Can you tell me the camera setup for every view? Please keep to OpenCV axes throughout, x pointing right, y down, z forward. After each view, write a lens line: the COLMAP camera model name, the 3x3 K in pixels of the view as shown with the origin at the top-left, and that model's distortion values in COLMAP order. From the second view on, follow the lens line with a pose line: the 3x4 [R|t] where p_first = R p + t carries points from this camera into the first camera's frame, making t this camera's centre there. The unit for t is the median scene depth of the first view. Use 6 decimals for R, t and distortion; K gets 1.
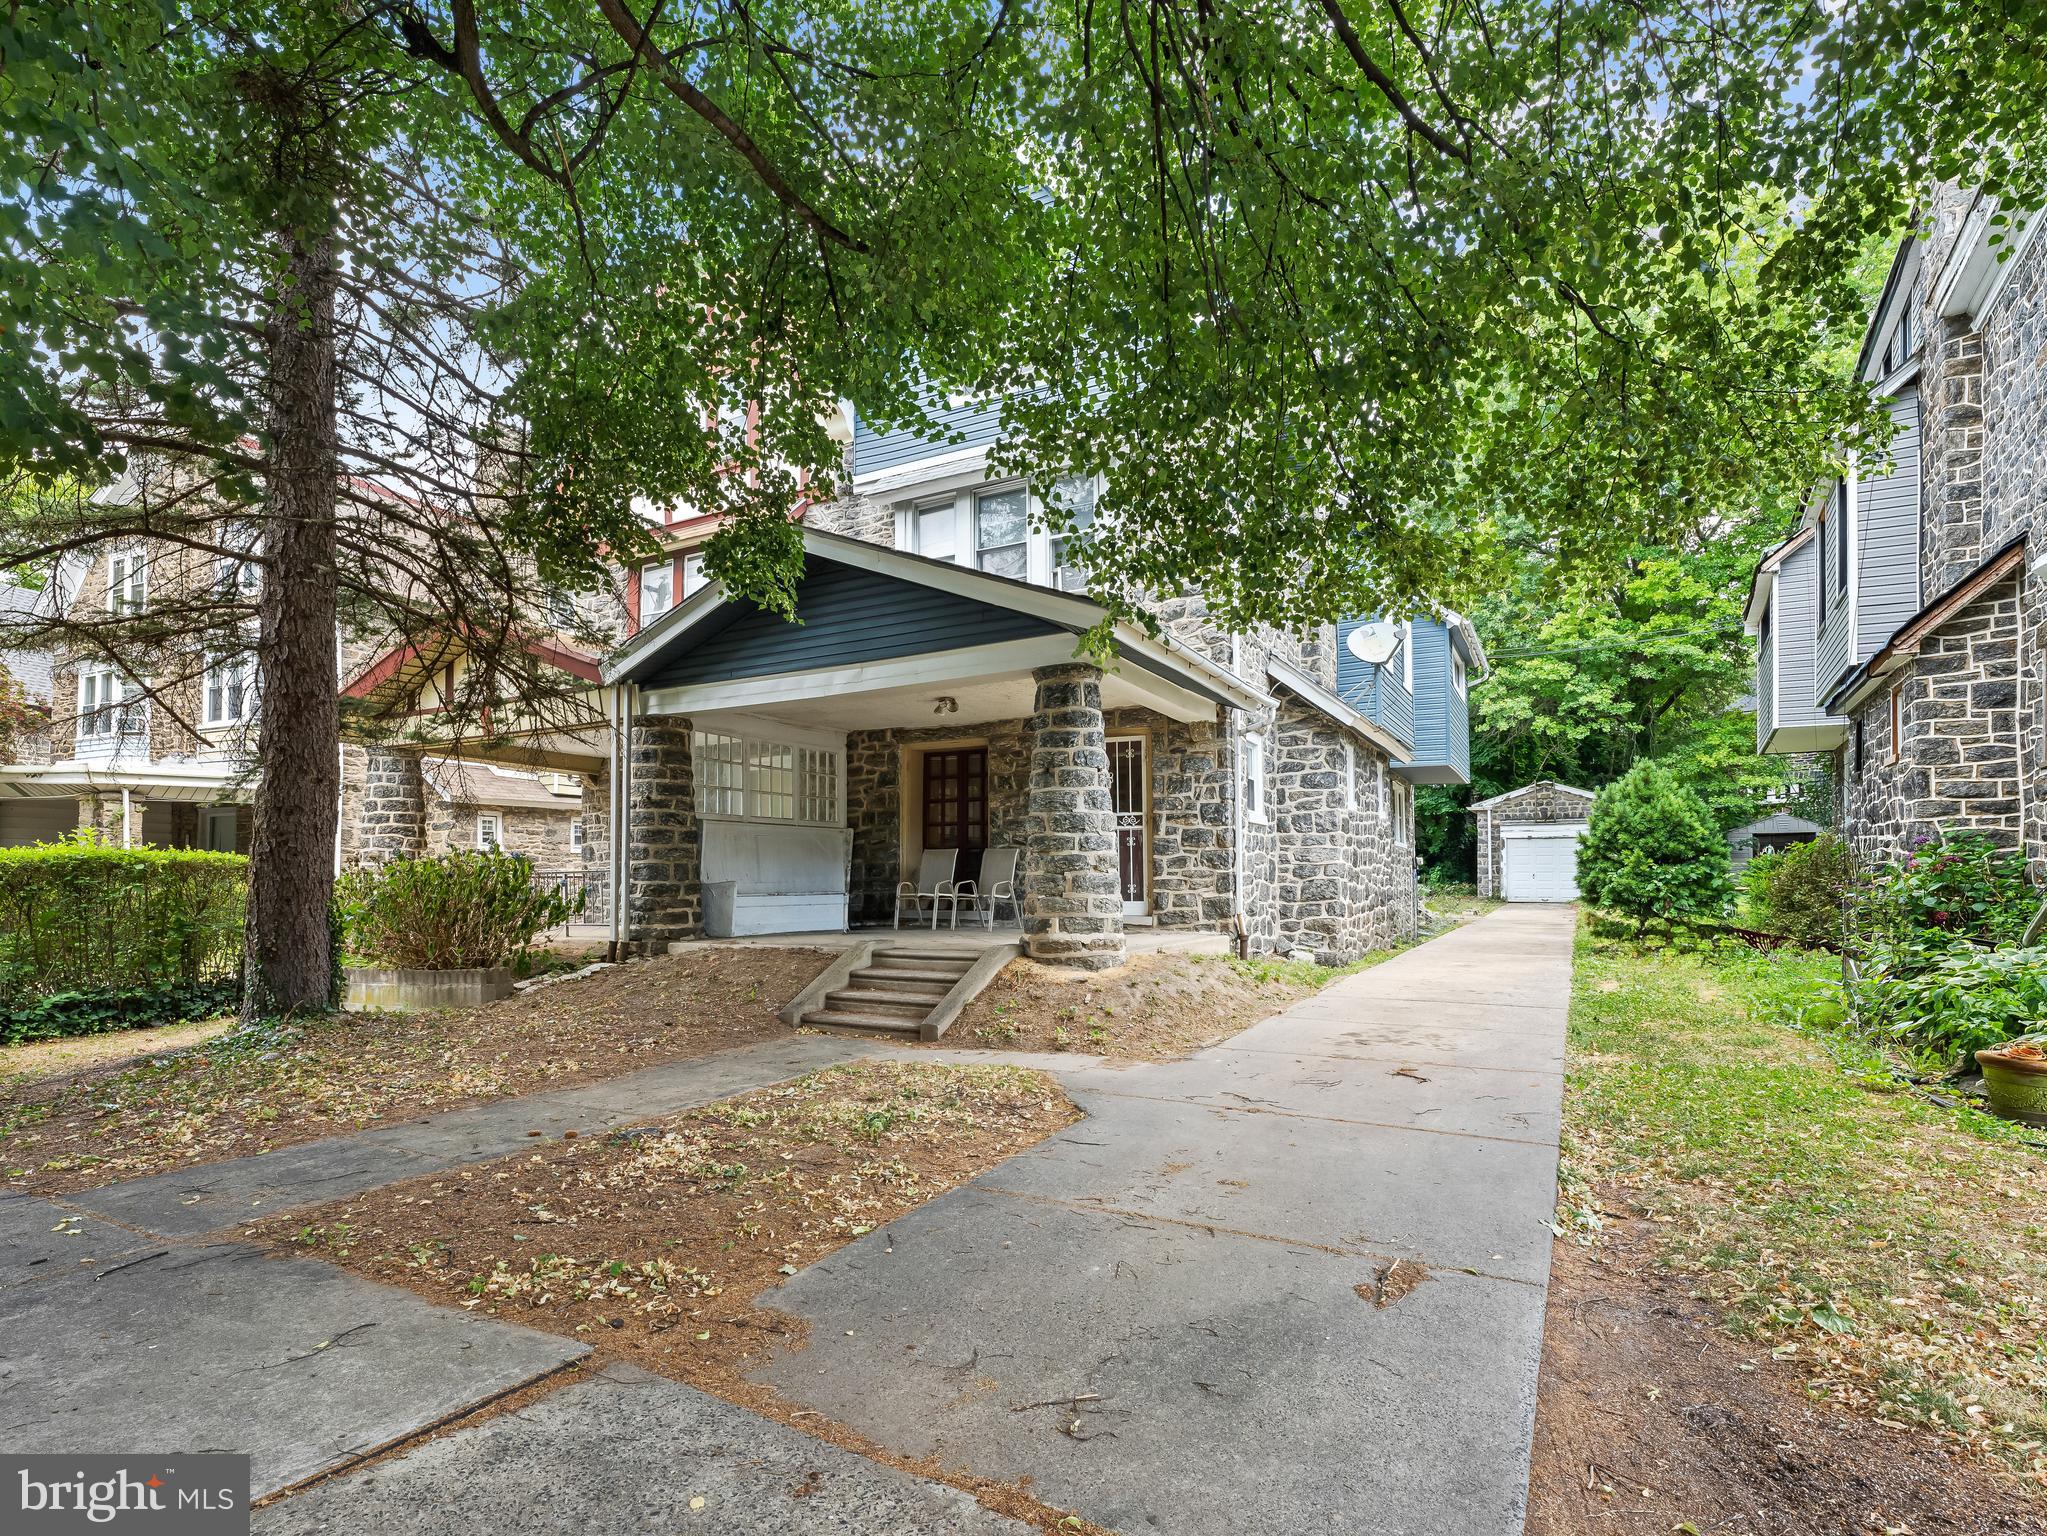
lens RADIAL K [[994.9, 0, 1023.5], [0, 994.9, 768.0], [0, 0, 1]] dist [0.002059, 0.000100]
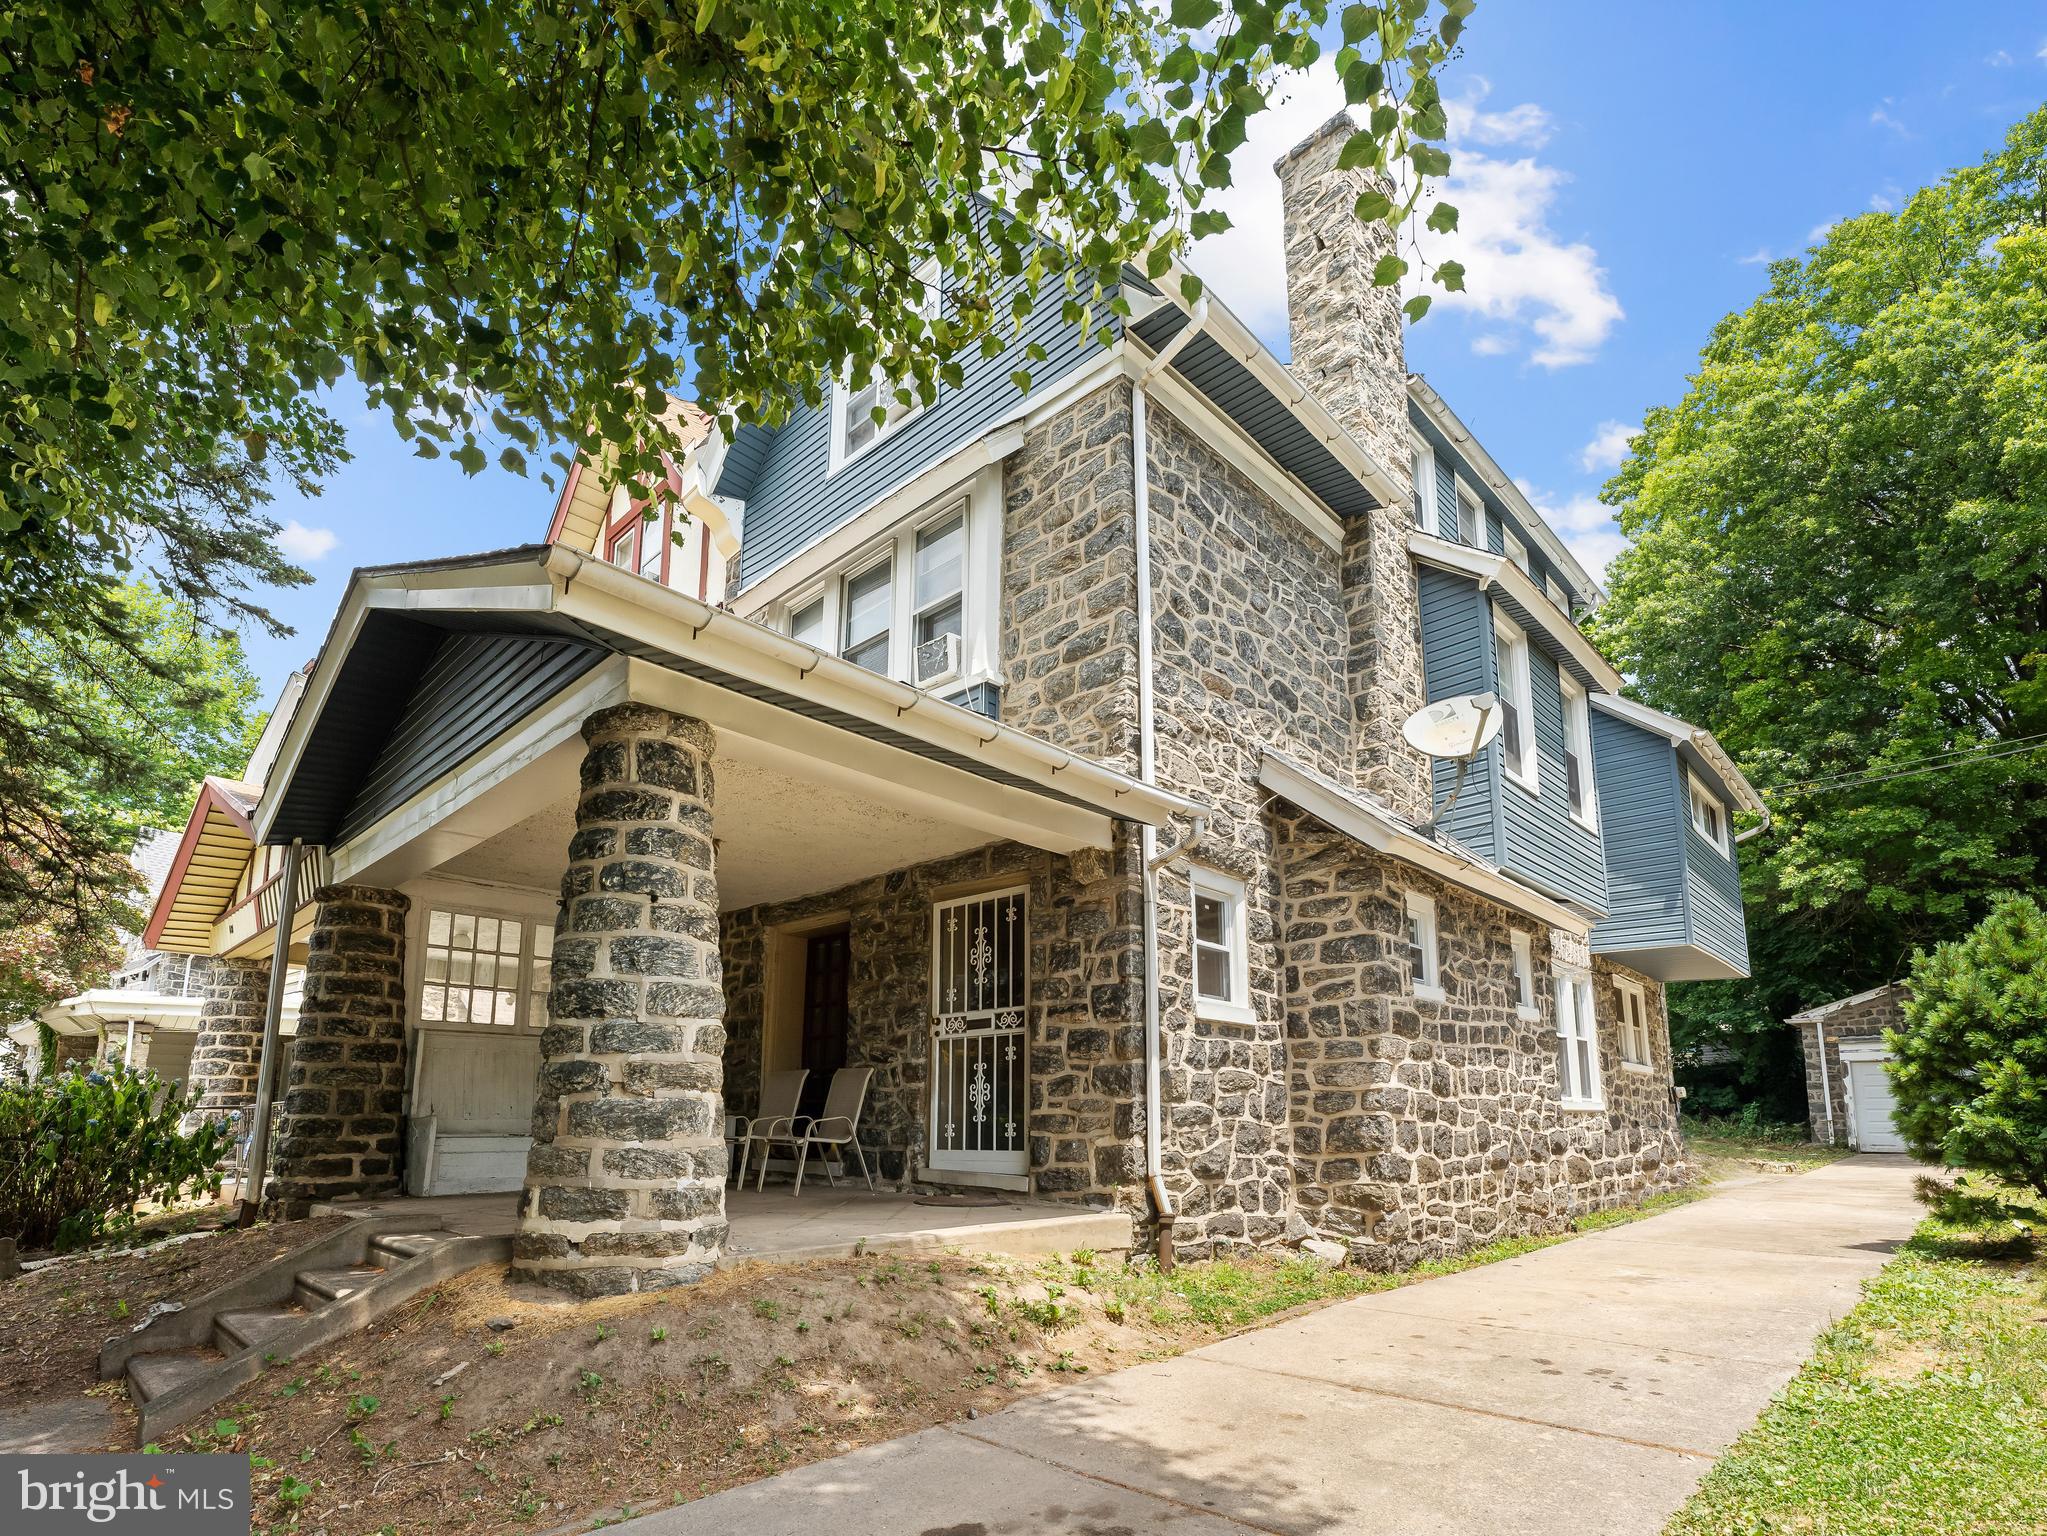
lens RADIAL K [[1009.2, 0, 1020.4], [0, 1009.2, 902.7], [0, 0, 1]] dist [-0.002244, -0.000026]
pose [[0.965093, -0.051689, -0.256757, 0.261937], [0.025893, 0.994359, -0.102854, 0.041922], [0.260625, 0.092615, 0.960987, 0.355187]]
